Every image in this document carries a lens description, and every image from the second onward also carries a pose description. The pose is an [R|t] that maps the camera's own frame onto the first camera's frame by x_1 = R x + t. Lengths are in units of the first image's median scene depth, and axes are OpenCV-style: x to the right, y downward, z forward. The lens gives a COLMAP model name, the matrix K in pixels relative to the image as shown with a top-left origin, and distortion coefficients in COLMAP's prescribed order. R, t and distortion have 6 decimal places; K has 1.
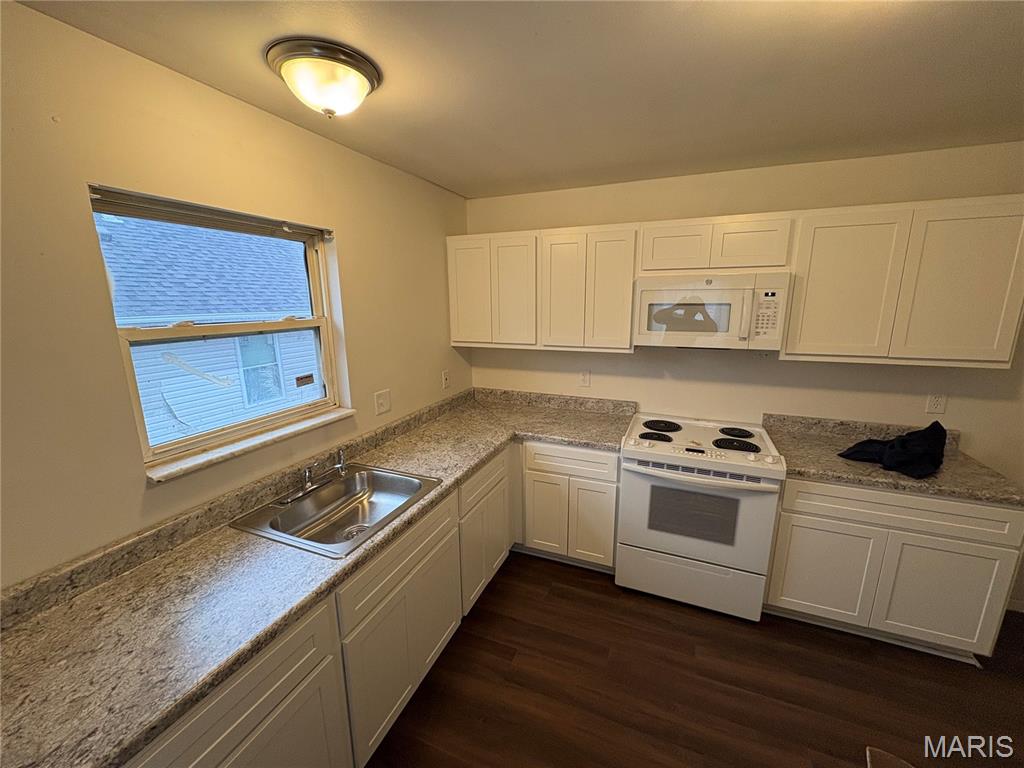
lens RADIAL K [[406.5, 0, 514.1], [0, 406.5, 384.1], [0, 0, 1]] dist [0.000909, -0.000297]
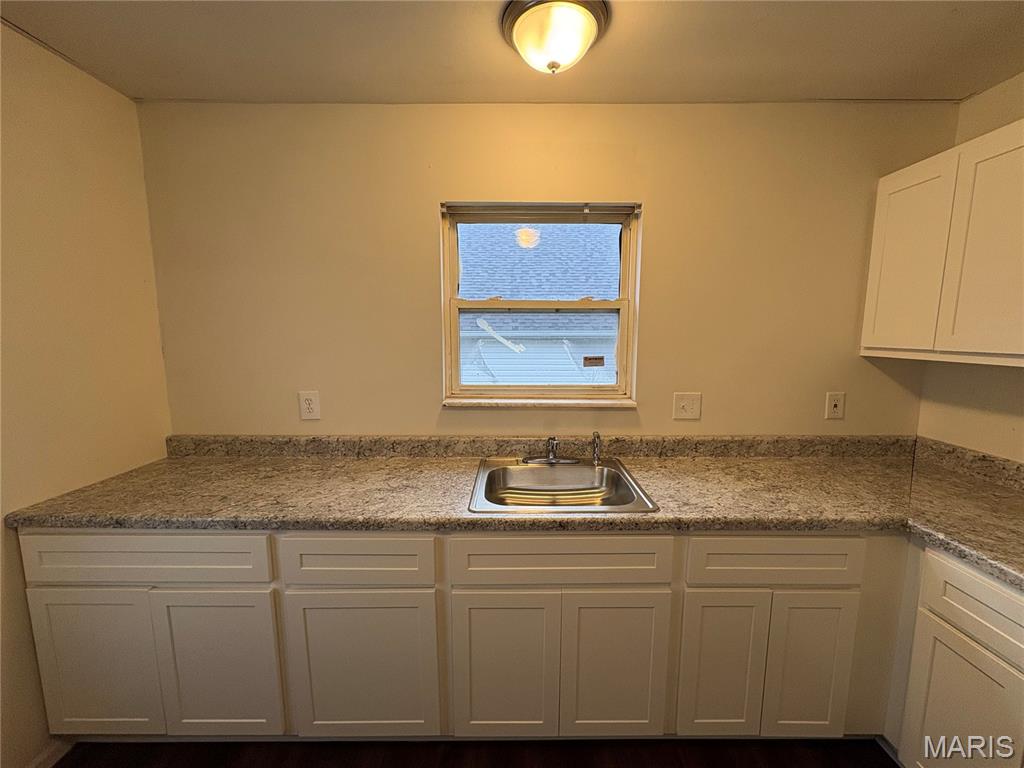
lens RADIAL K [[406.5, 0, 514.1], [0, 406.5, 383.6], [0, 0, 1]] dist [0.000909, -0.000297]
pose [[0.378918, 0.126589, -0.916731, 0.304084], [-0.197019, 0.978926, 0.053742, 0.026293], [0.904215, 0.160249, 0.395873, 0.395491]]
